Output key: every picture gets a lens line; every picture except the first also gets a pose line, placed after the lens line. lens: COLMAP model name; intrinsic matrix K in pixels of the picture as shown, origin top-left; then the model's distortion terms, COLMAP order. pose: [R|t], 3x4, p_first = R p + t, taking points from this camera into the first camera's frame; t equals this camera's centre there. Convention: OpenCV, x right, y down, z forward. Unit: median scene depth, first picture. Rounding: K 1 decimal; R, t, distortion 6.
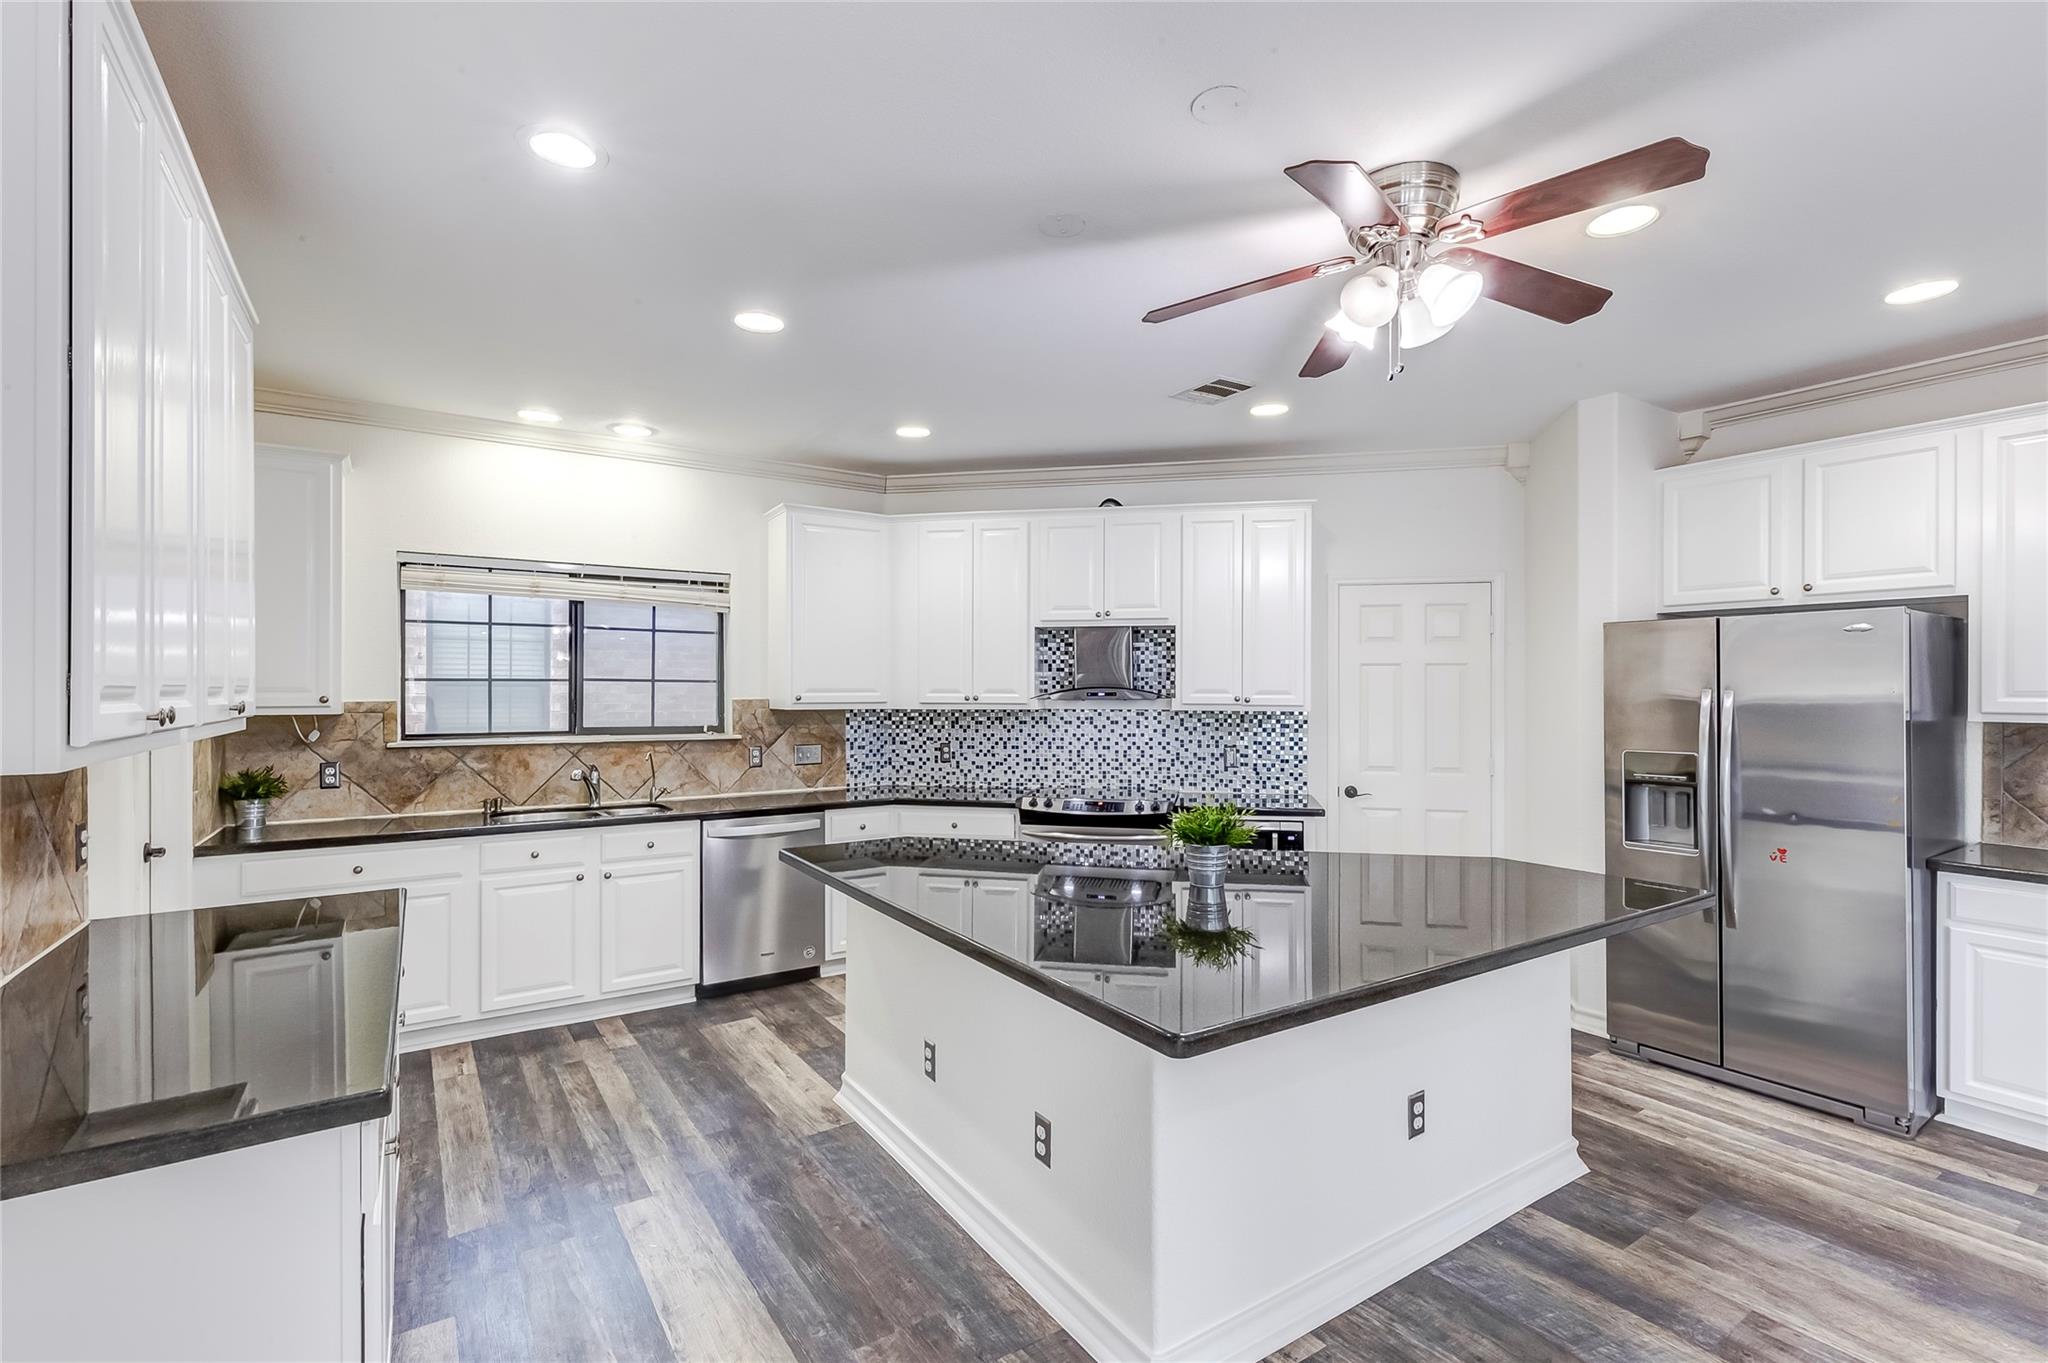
lens RADIAL K [[939.6, 0, 1032.5], [0, 939.6, 689.4], [0, 0, 1]] dist [0.006671, -0.000062]
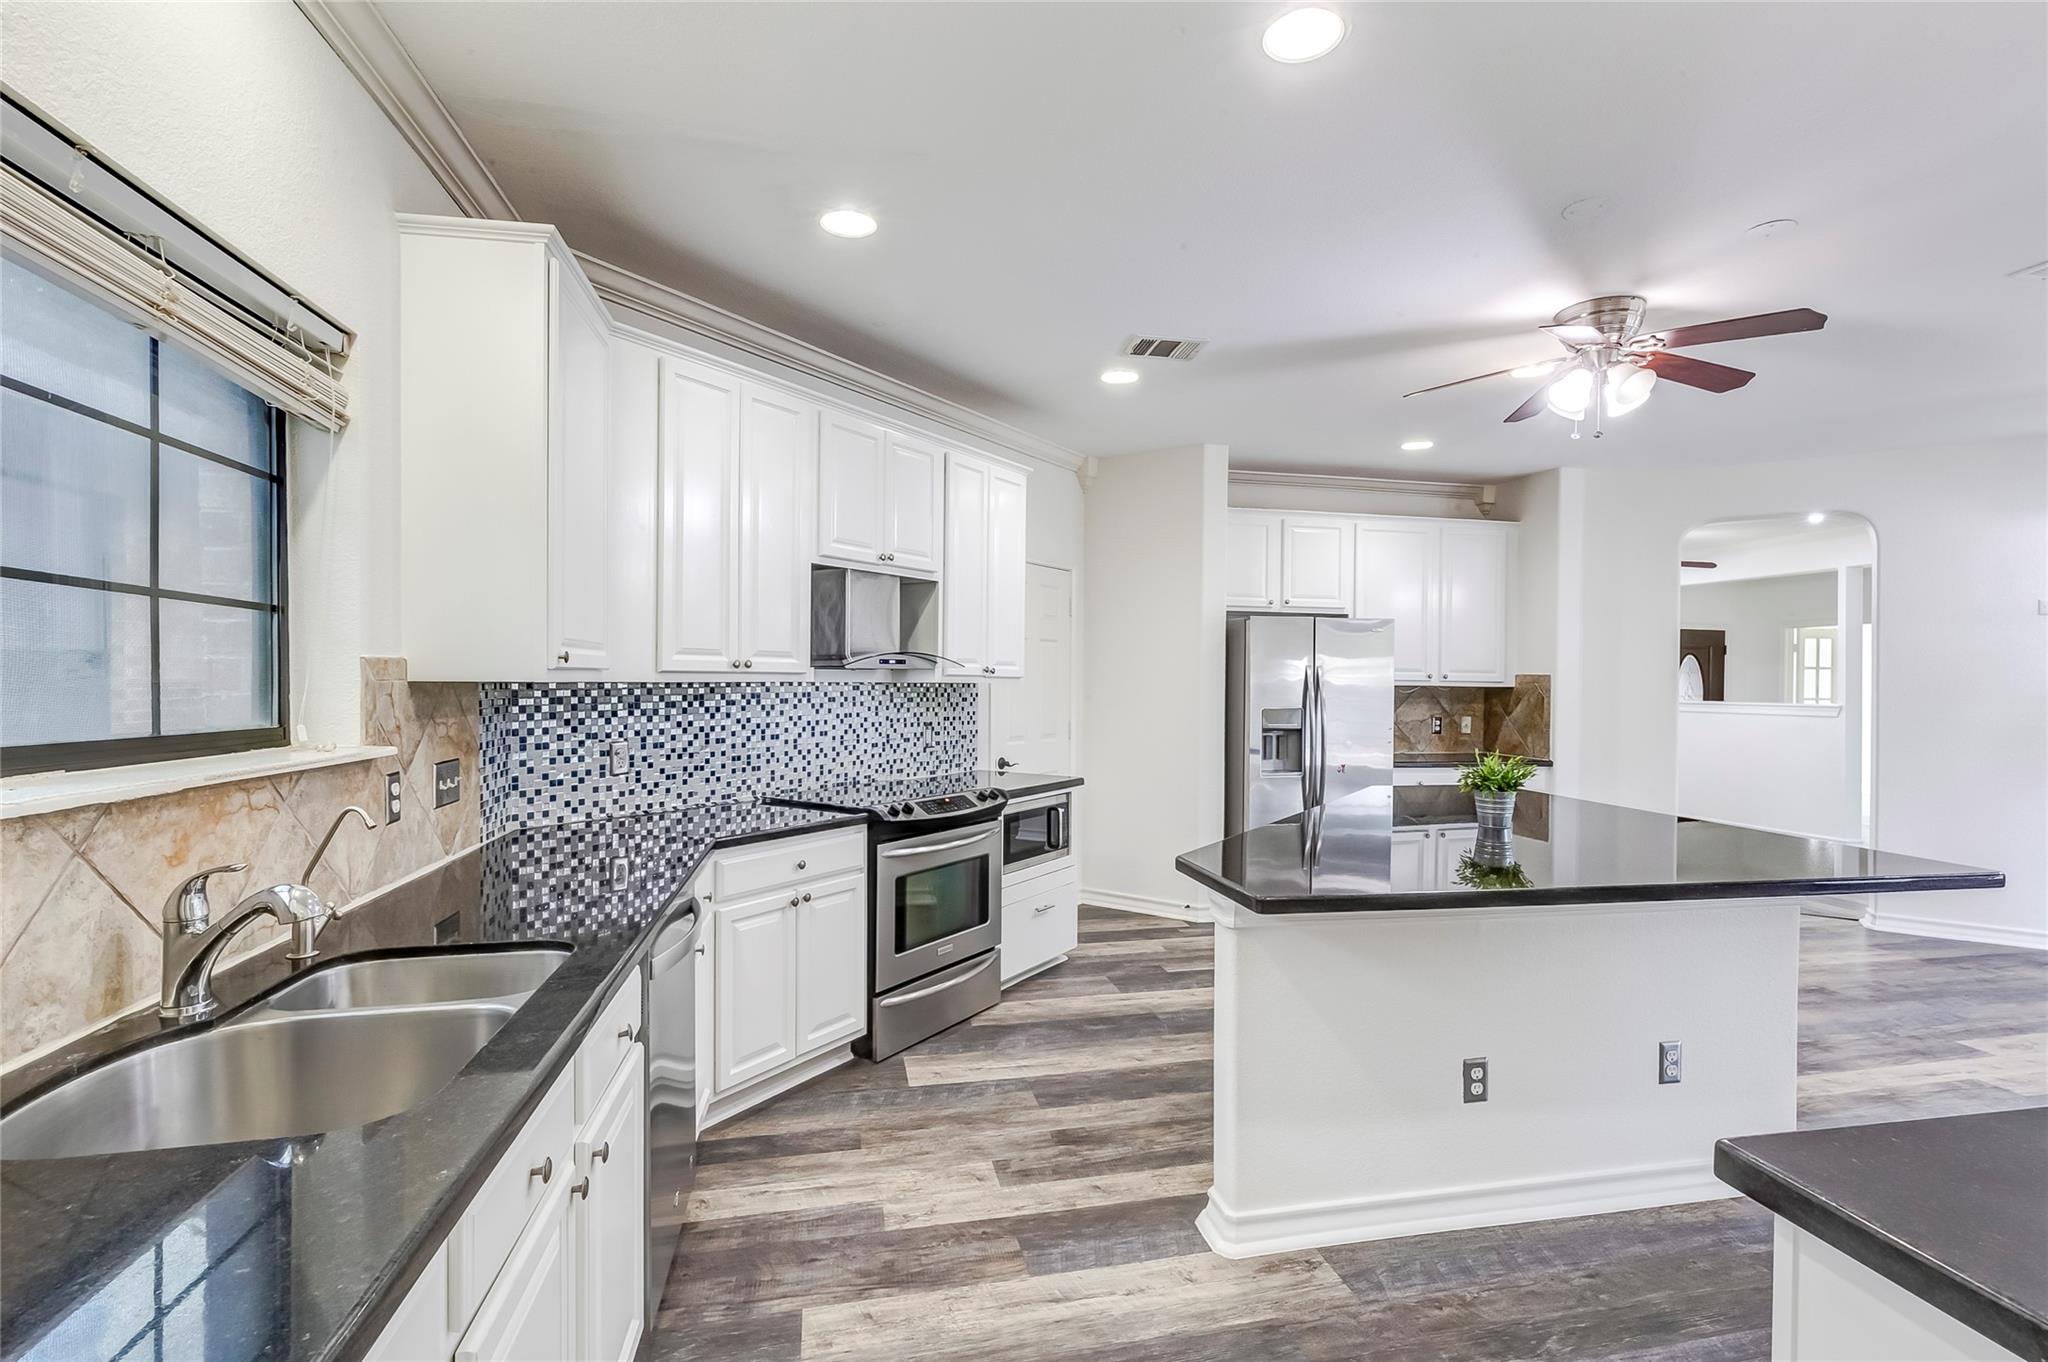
lens RADIAL K [[939.6, 0, 1054.7], [0, 939.6, 692.7], [0, 0, 1]] dist [0.006671, -0.000062]
pose [[0.355886, -0.011896, 0.934454, -0.591007], [-0.011495, 0.999788, 0.017106, 0.015584], [-0.934459, -0.016829, 0.355674, 0.597550]]
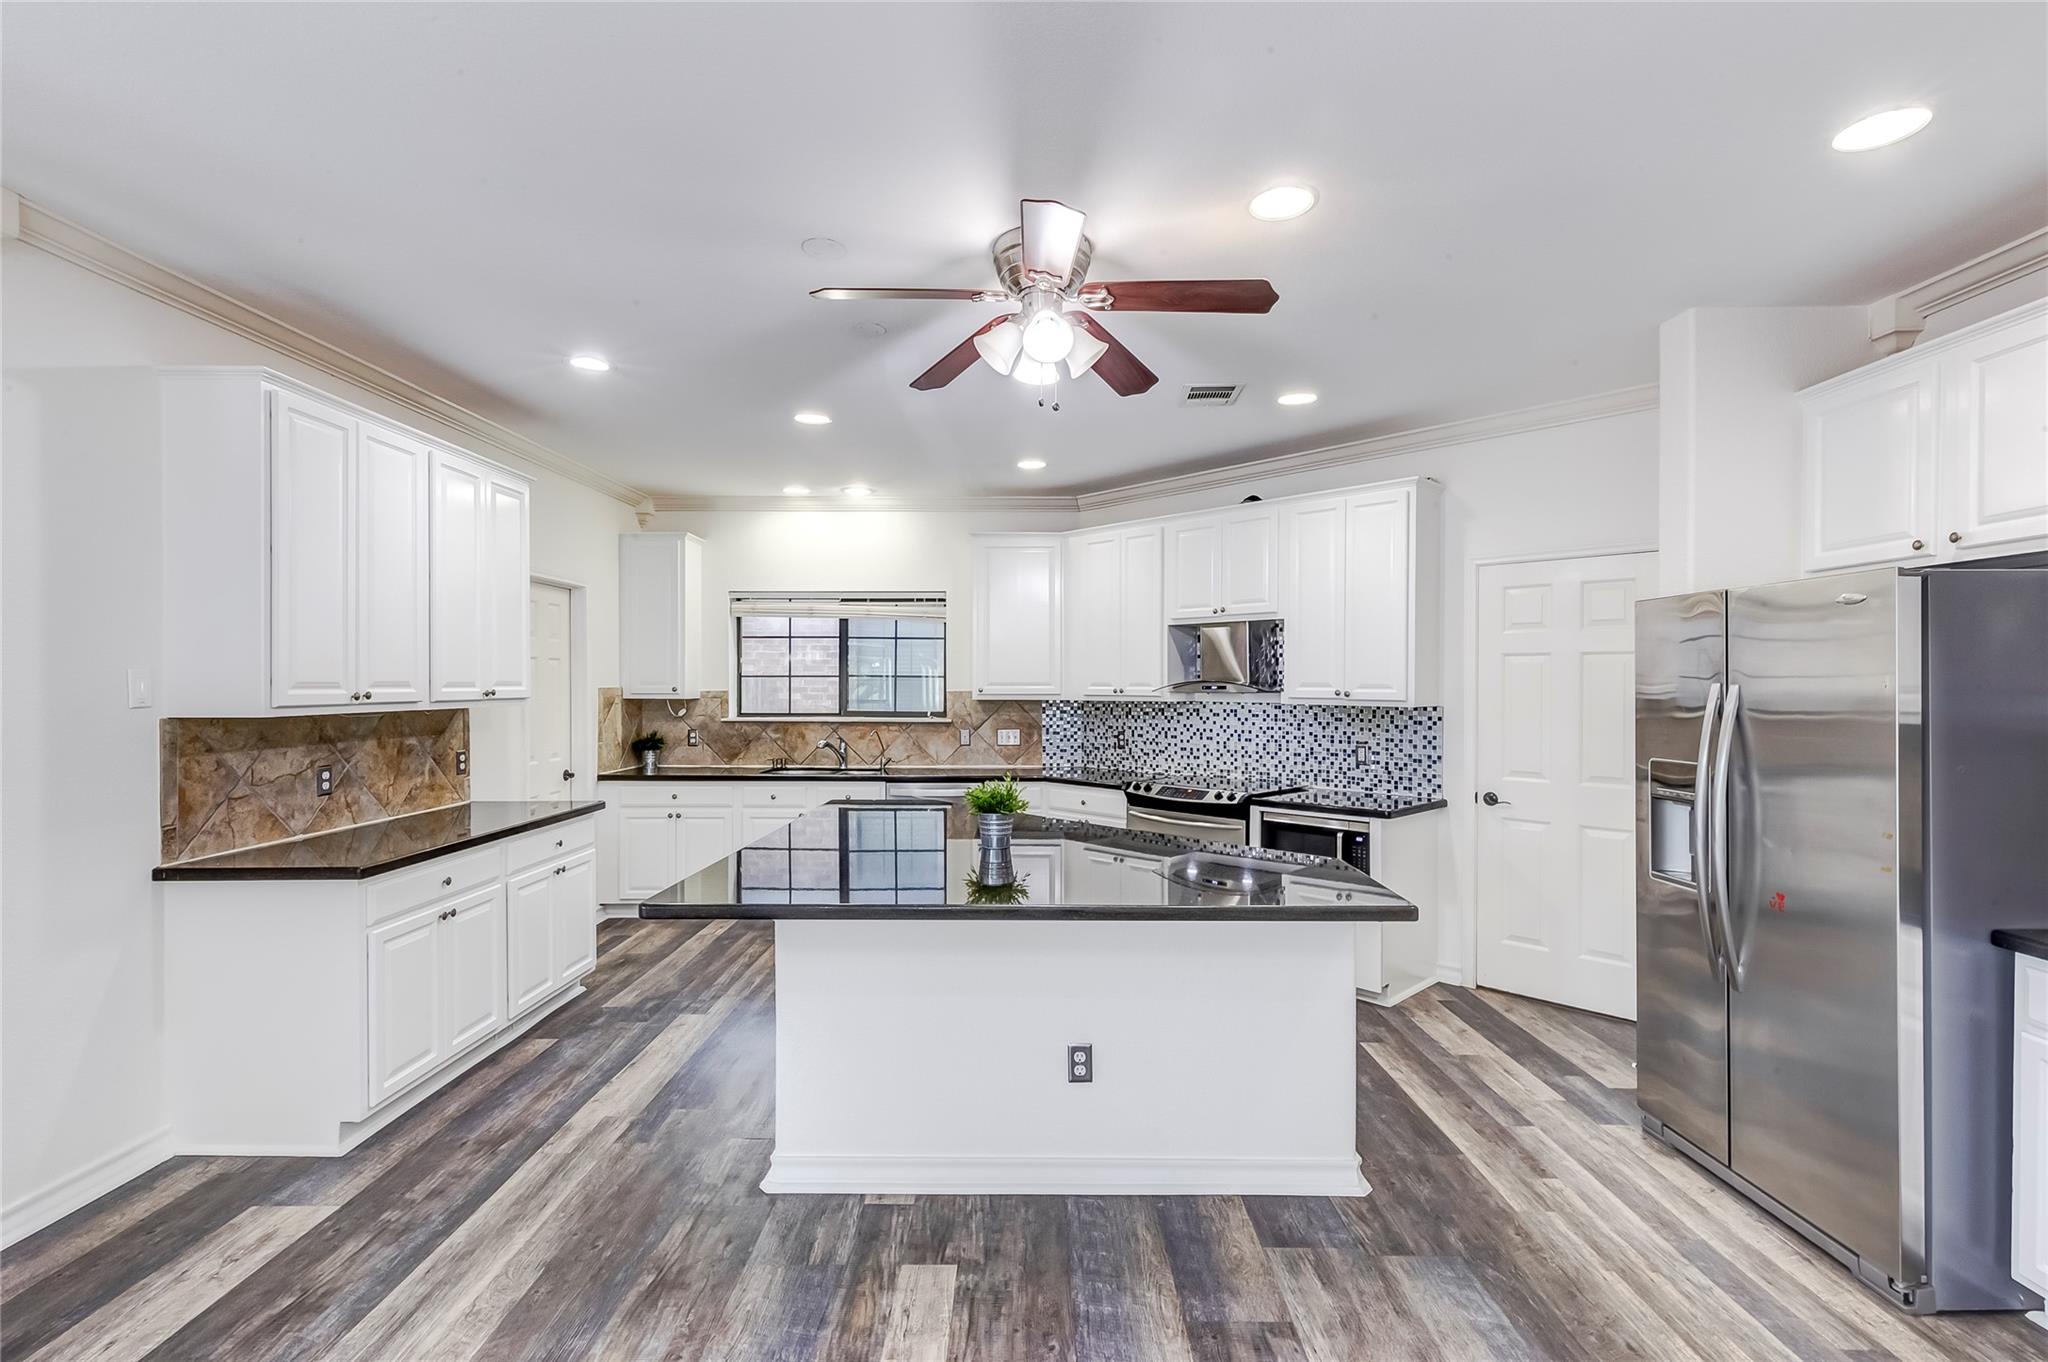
lens RADIAL K [[939.6, 0, 1022.7], [0, 939.6, 687.1], [0, 0, 1]] dist [0.006671, -0.000062]
pose [[0.823220, 0.002468, -0.567718, 0.485513], [-0.000031, 0.999991, 0.004303, 0.000014], [0.567723, -0.003525, 0.823212, 0.021223]]
